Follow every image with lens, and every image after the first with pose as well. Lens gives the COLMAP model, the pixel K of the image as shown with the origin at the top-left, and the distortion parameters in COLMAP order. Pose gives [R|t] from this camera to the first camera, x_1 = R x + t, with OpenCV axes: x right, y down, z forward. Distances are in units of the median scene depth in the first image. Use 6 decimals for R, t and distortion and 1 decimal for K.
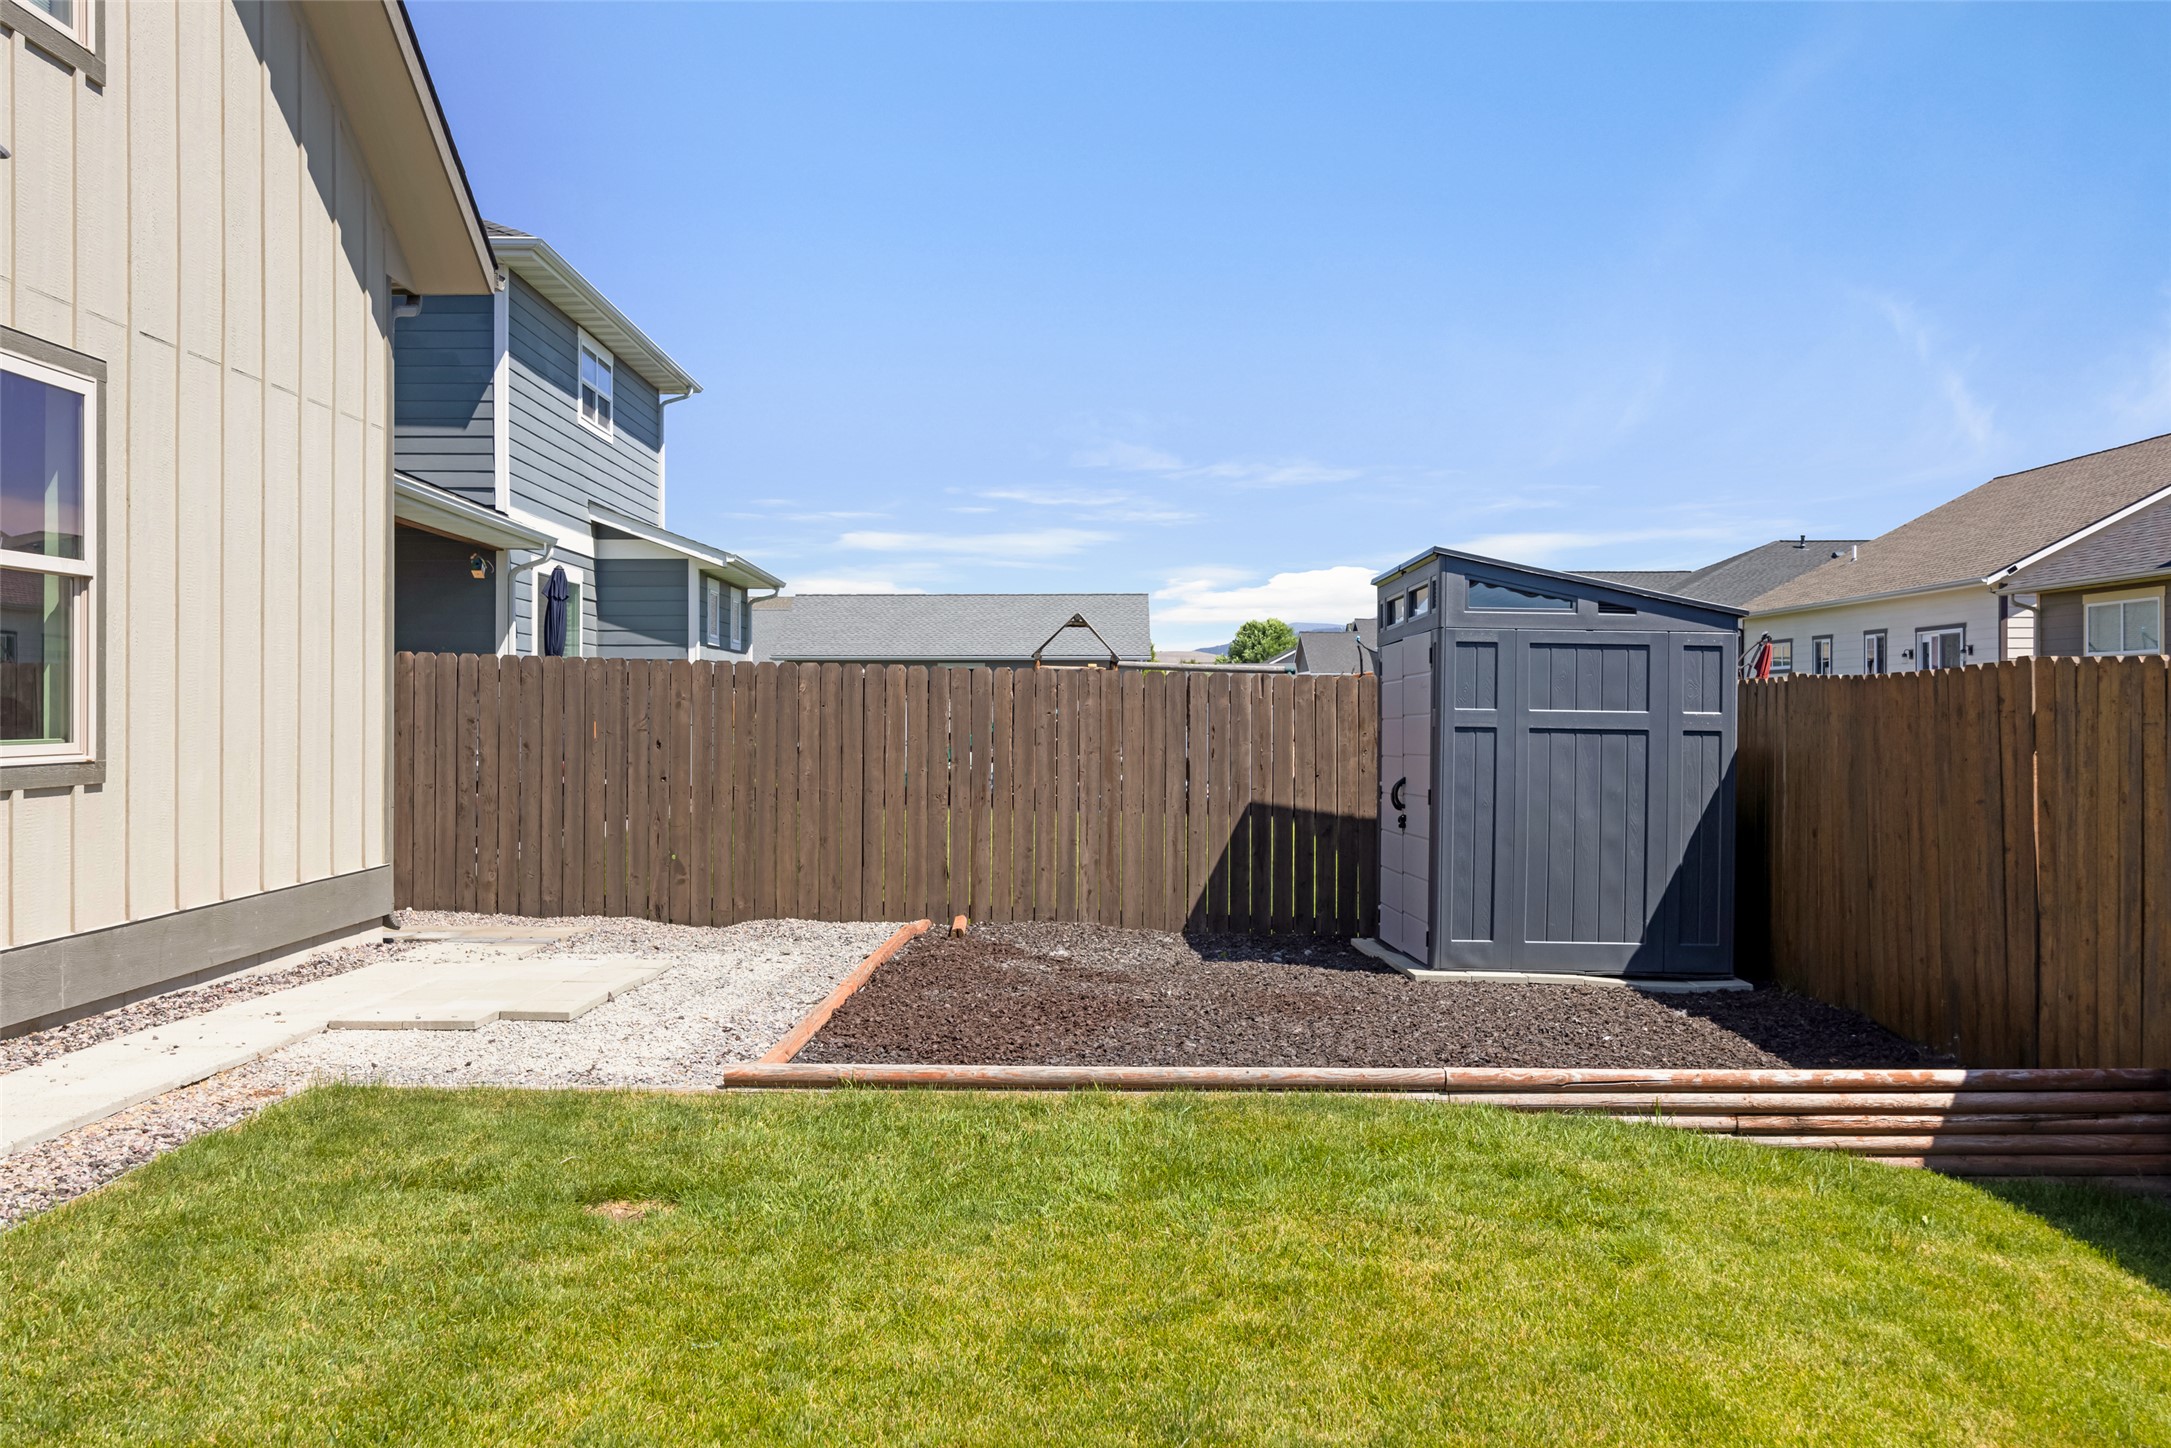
lens RADIAL K [[1854.9, 0, 1085.5], [0, 1854.9, 724.0], [0, 0, 1]] dist [0.005457, 0.007614]
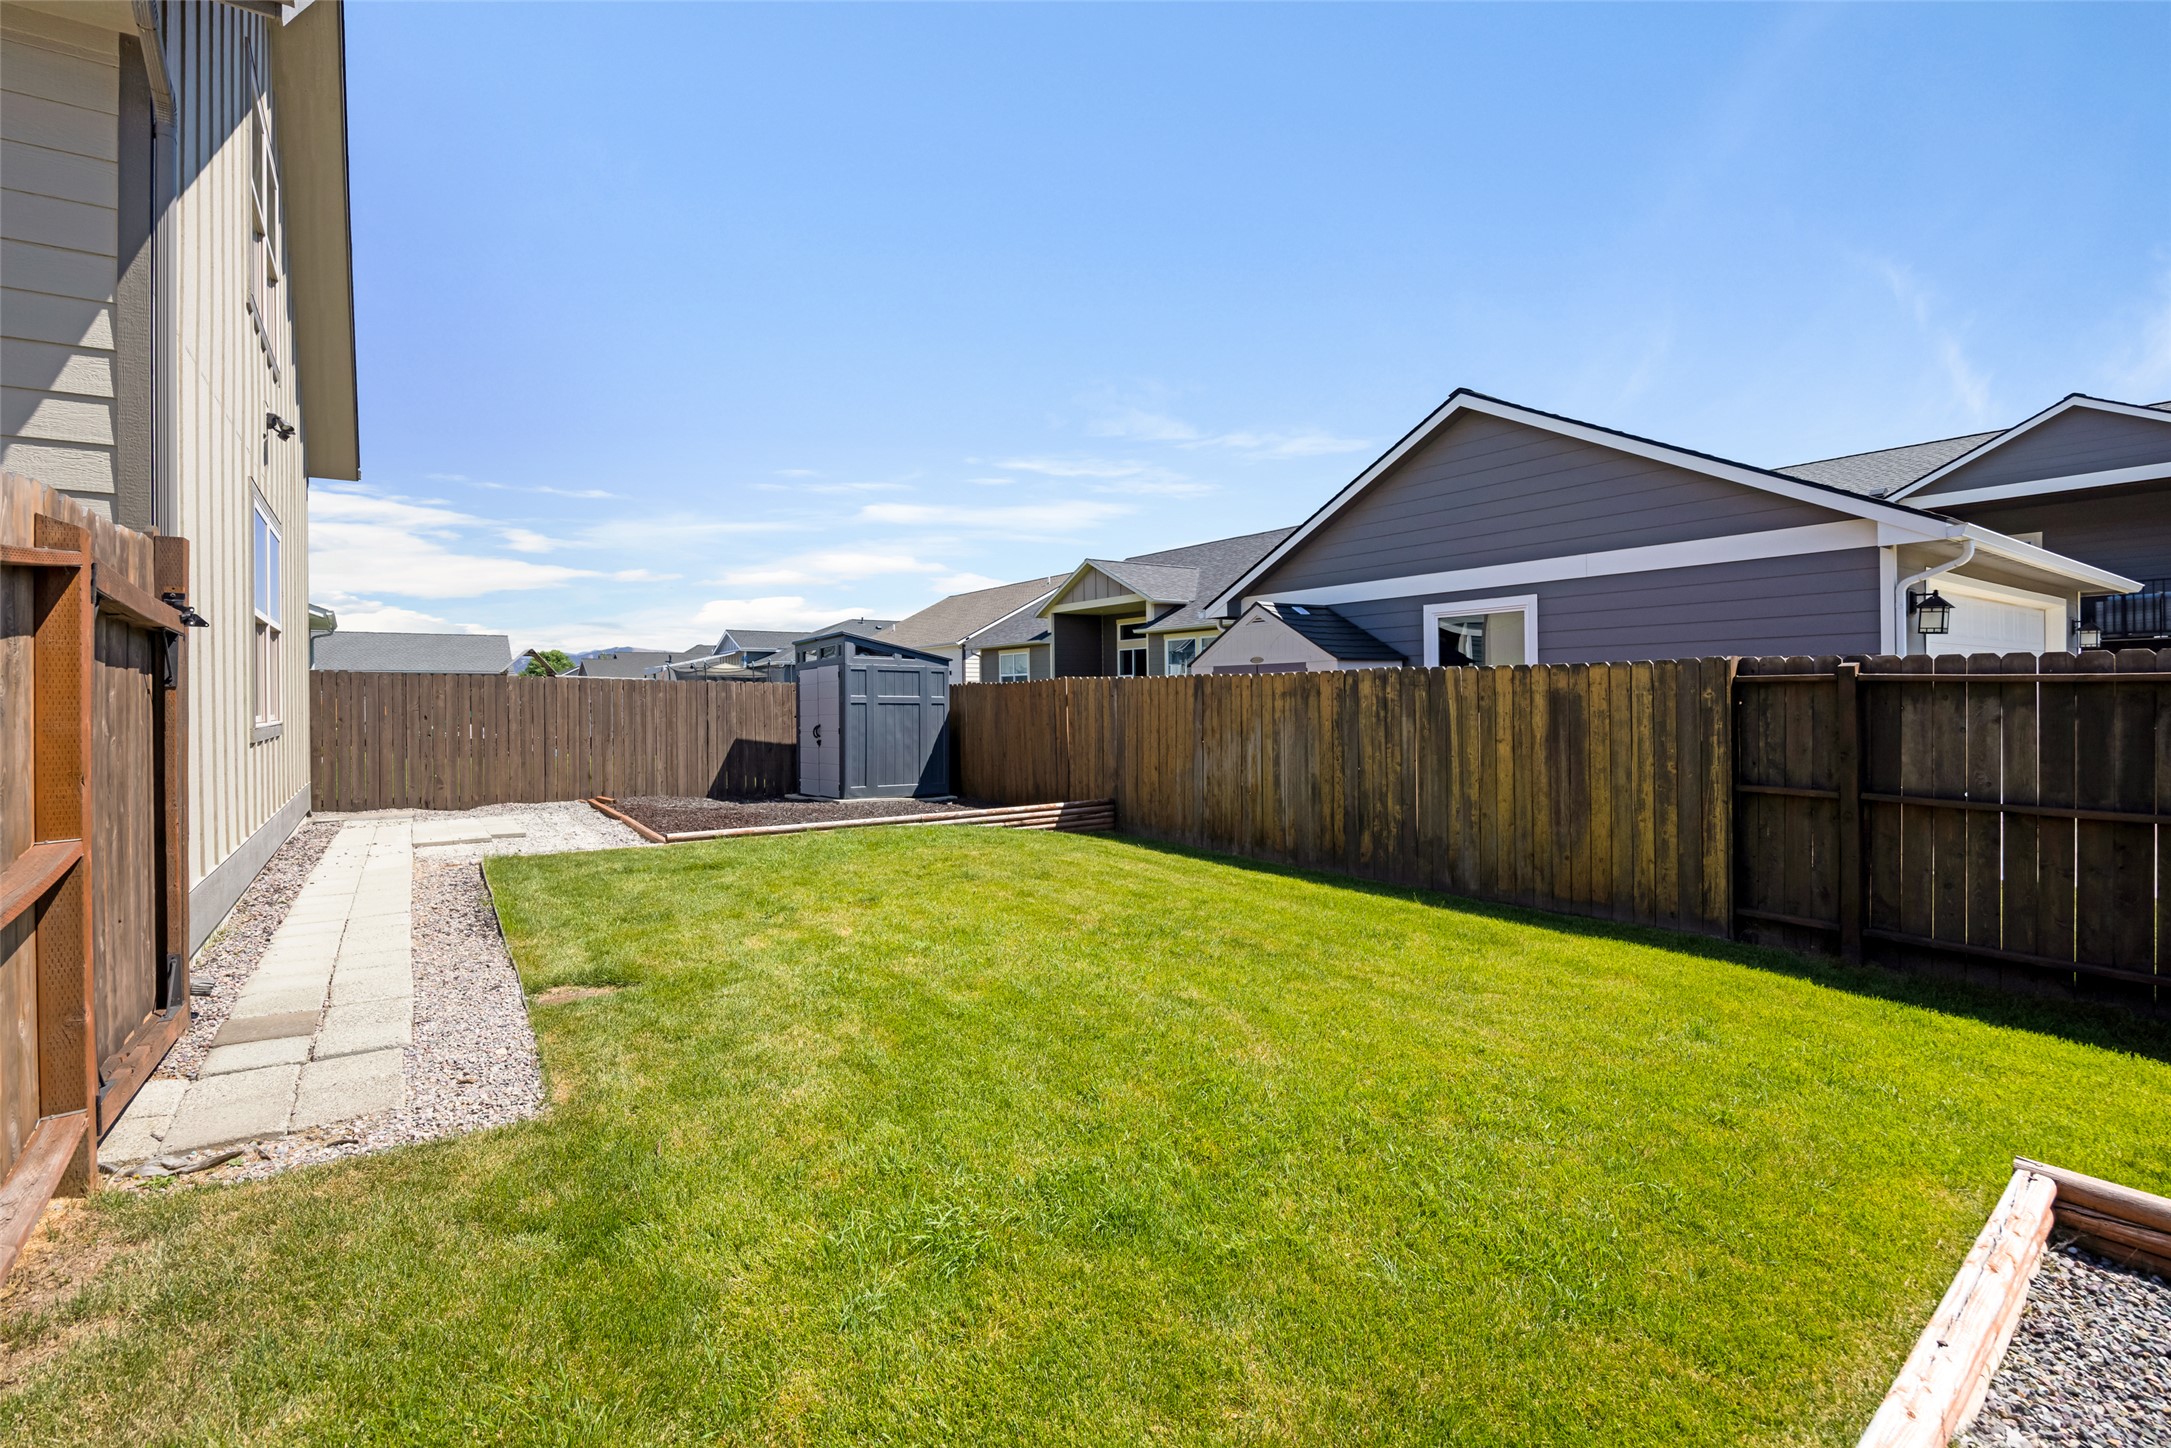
lens RADIAL K [[1077.3, 0, 1085.5], [0, 1077.3, 724.0], [0, 0, 1]] dist [-0.000394, -0.000045]
pose [[0.797923, -0.020353, 0.602415, -0.385190], [0.014078, 0.999786, 0.015132, 0.011114], [-0.602595, -0.003593, 0.798039, -0.327796]]
